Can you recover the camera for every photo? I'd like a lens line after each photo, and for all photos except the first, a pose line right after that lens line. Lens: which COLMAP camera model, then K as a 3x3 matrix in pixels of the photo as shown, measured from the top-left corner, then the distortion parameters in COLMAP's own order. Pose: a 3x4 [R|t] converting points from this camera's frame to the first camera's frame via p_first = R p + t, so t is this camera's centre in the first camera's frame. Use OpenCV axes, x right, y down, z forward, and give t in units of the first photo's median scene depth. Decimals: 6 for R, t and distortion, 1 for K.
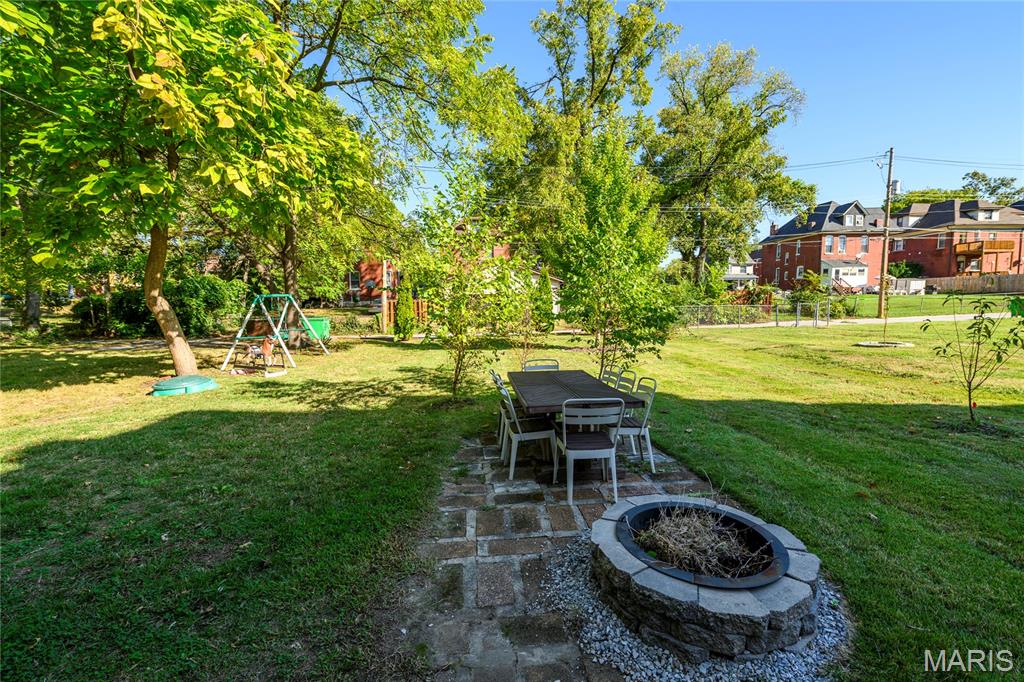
lens RADIAL K [[447.7, 0, 512.0], [0, 447.7, 341.0], [0, 0, 1]] dist [0.002128, 0.000634]
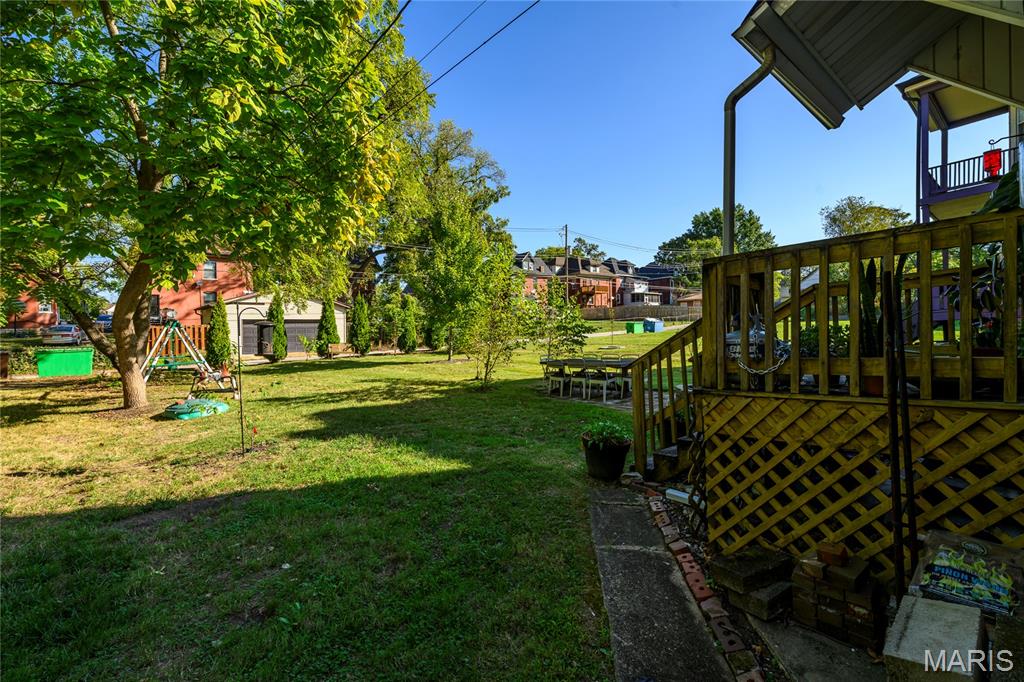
lens RADIAL K [[447.7, 0, 512.0], [0, 447.7, 341.0], [0, 0, 1]] dist [0.002128, 0.000634]
pose [[0.794749, -0.027825, 0.606301, -0.105544], [0.062572, 0.997382, -0.036248, 0.004349], [-0.603705, 0.066746, 0.794409, -0.033628]]
